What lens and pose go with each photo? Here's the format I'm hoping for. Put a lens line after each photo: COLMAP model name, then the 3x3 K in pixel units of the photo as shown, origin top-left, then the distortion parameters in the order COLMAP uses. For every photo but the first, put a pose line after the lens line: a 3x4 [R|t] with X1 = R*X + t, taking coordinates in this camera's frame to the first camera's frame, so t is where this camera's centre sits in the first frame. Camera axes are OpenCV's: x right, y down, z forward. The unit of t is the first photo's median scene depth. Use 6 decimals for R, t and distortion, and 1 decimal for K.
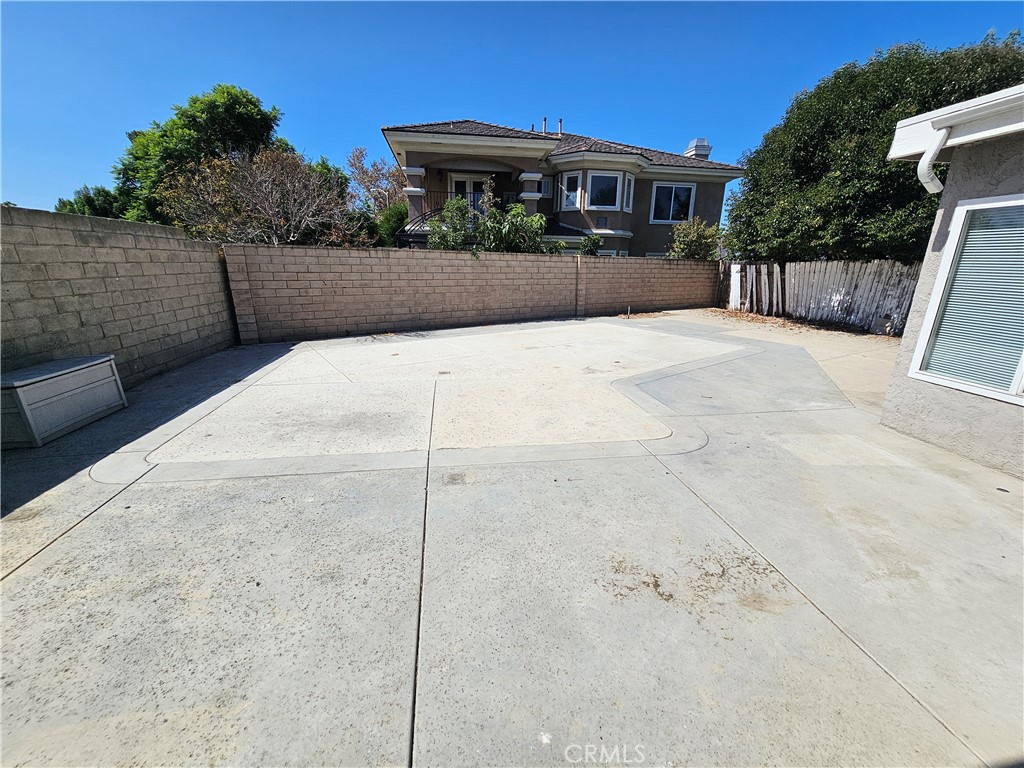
lens RADIAL K [[413.9, 0, 512.0], [0, 413.9, 384.0], [0, 0, 1]] dist [-0.000860, -0.000177]
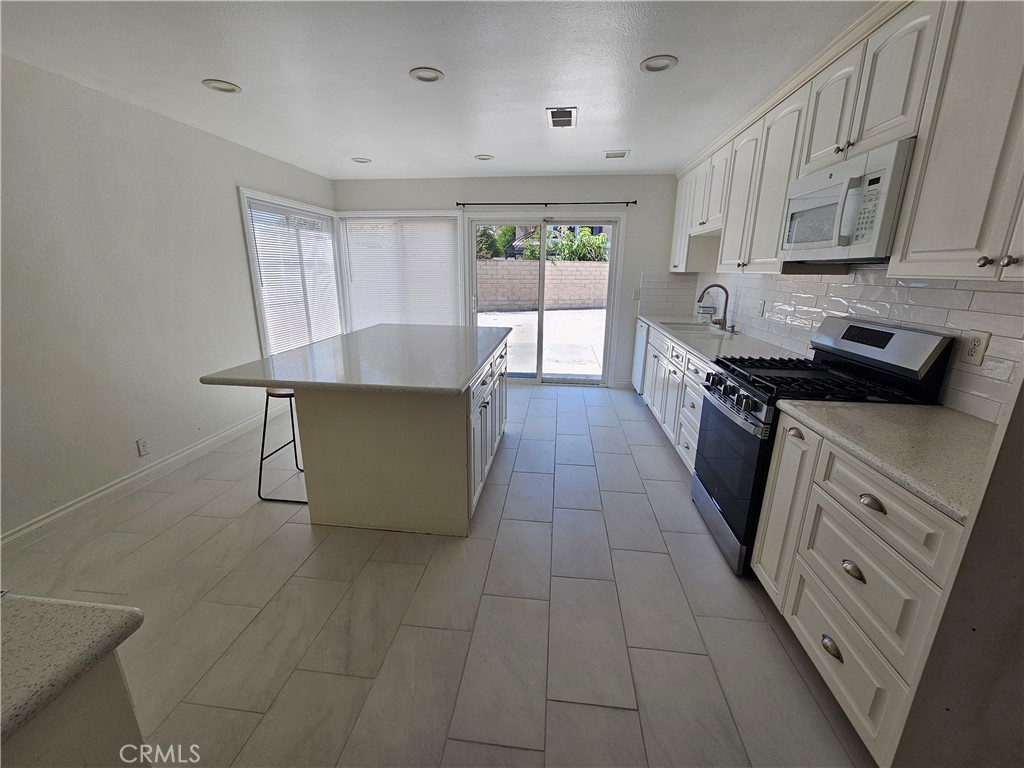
lens RADIAL K [[416.7, 0, 512.1], [0, 416.7, 381.2], [0, 0, 1]] dist [0.001744, 0.000735]
pose [[0.964659, 0.063947, -0.255624, 0.065268], [-0.070095, 0.997427, -0.015006, 0.053651], [0.254006, 0.032394, 0.966660, -0.174670]]
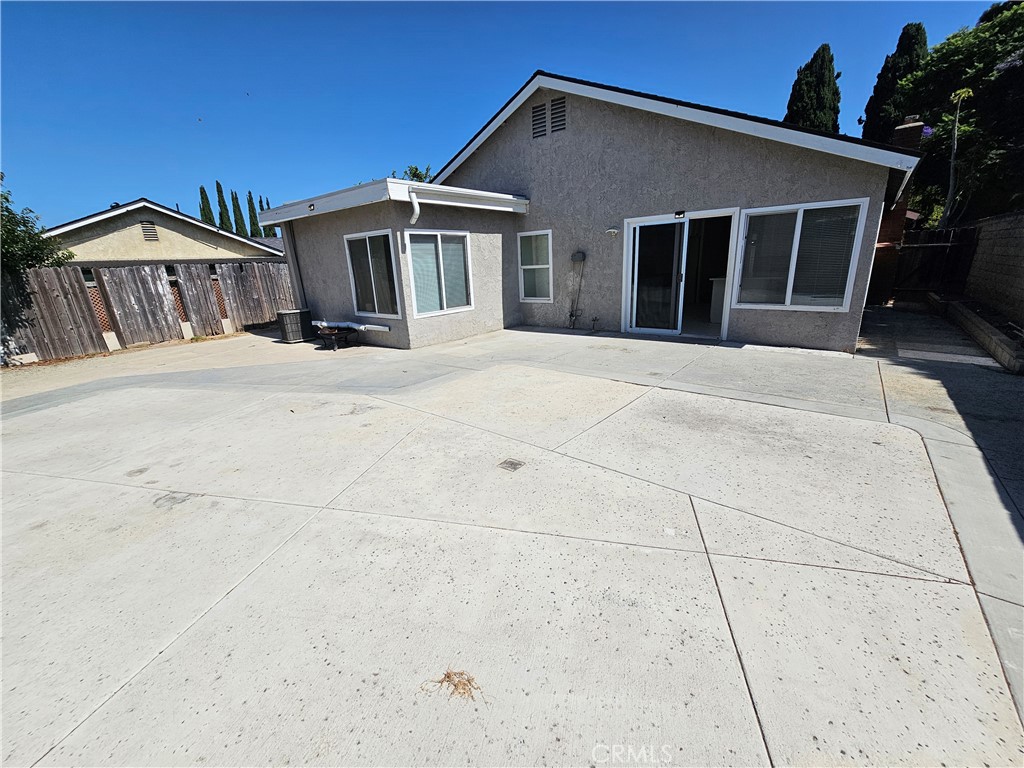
lens RADIAL K [[416.7, 0, 512.1], [0, 416.7, 381.2], [0, 0, 1]] dist [0.001744, 0.000735]
pose [[-0.666393, -0.193093, 0.720164, -0.908452], [0.241441, 0.857956, 0.453452, -0.619472], [-0.705427, 0.476054, -0.525115, 2.121205]]
